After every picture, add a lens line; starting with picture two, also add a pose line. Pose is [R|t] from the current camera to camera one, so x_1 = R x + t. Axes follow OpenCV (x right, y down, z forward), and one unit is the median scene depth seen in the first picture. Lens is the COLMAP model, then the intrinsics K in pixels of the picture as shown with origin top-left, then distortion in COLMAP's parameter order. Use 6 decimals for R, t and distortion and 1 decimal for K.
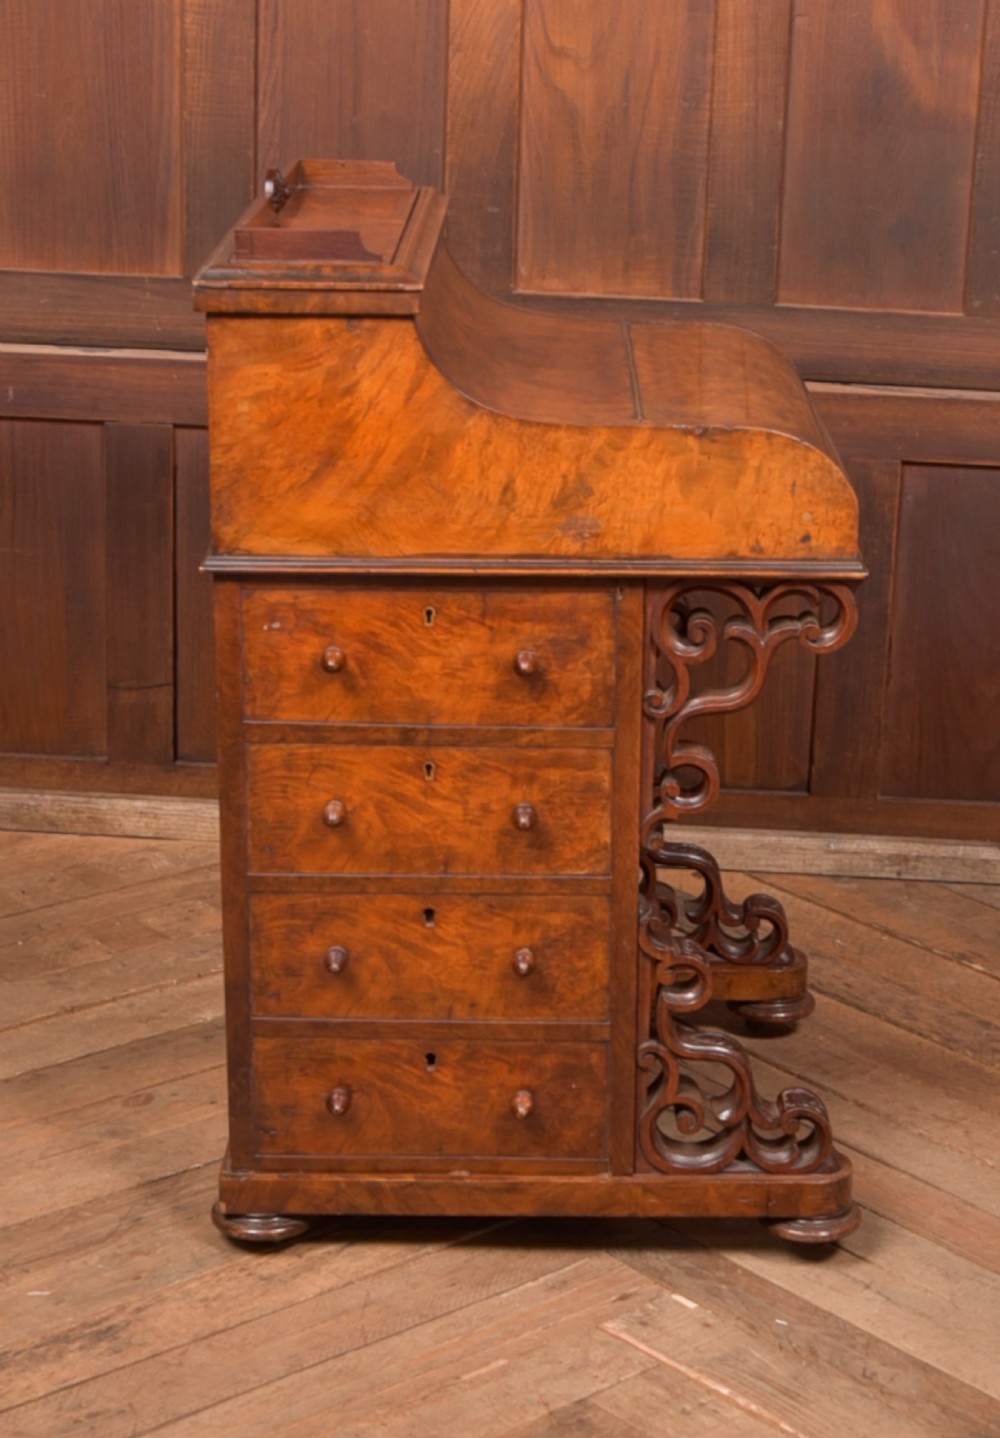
lens RADIAL K [[2905.7, 0, 641.4], [0, 2905.7, 701.0], [0, 0, 1]] dist [-0.118679, 0.105943]
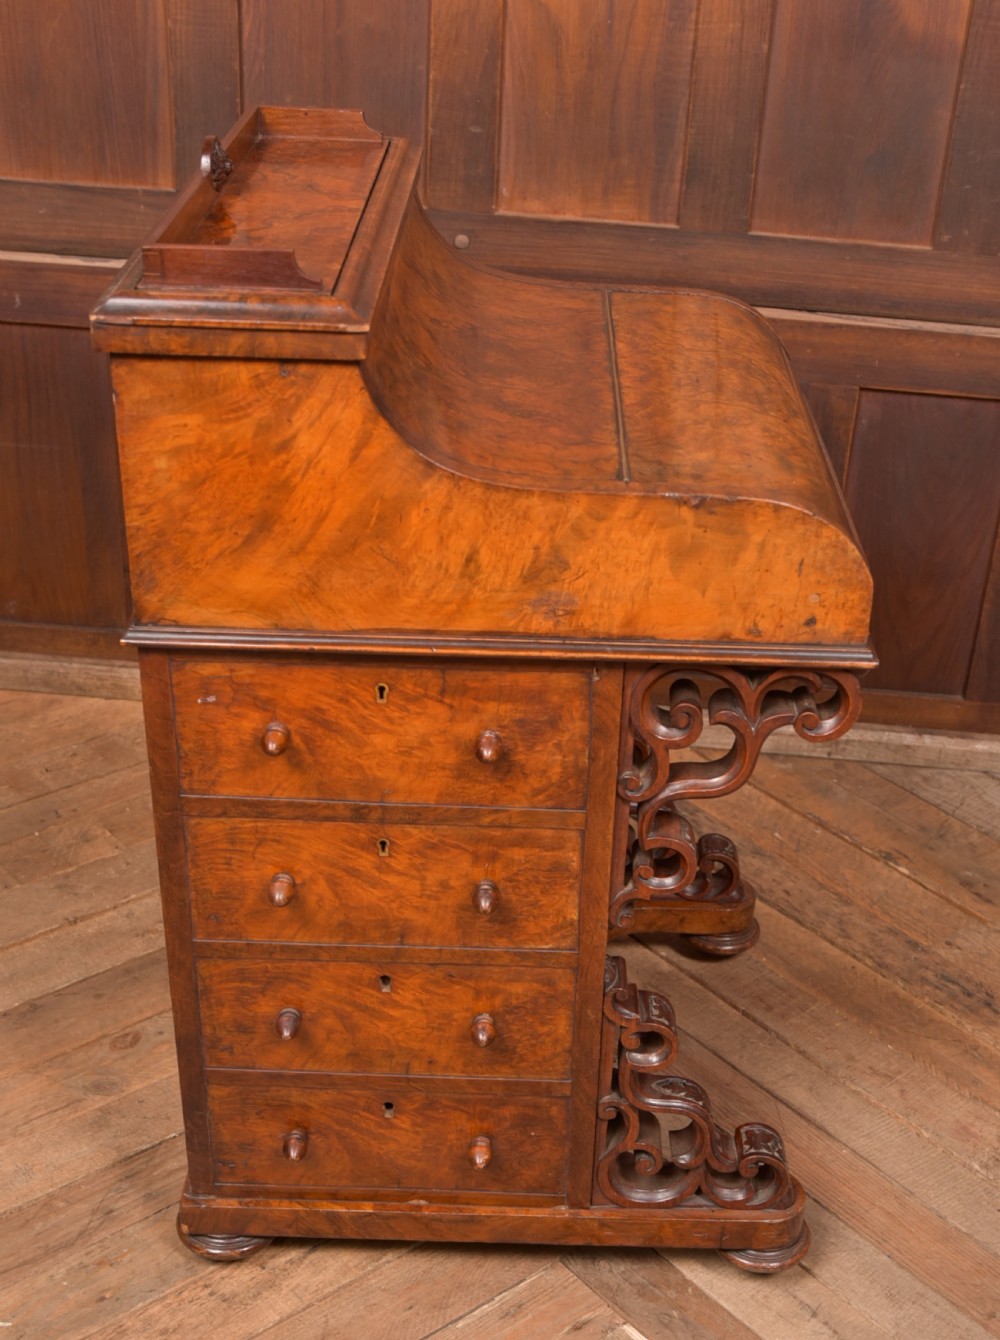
lens RADIAL K [[1823.8, 0, 548.9], [0, 1823.8, 850.9], [0, 0, 1]] dist [-0.089441, 0.120718]
pose [[0.999435, 0.029700, -0.015757, -0.011101], [-0.024374, 0.962861, 0.268894, -0.129690], [0.023158, -0.268358, 0.963041, 0.433669]]
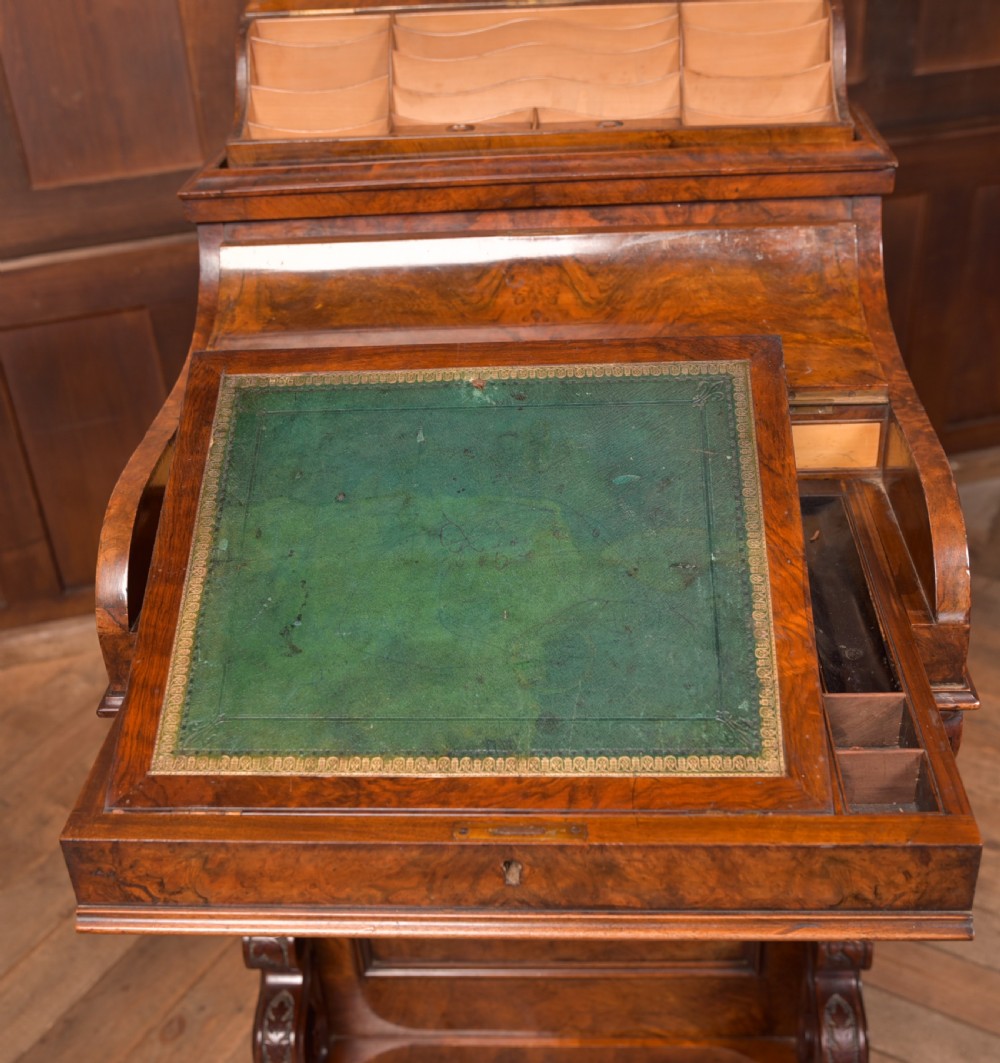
lens RADIAL K [[1355.0, 0, 495.2], [0, 1355.0, 544.7], [0, 0, 1]] dist [-0.072154, 0.090817]
pose [[0.954752, -0.235673, 0.181402, -0.122792], [0.178026, 0.941492, 0.286180, -0.179346], [-0.238234, -0.240936, 0.940848, 0.619819]]
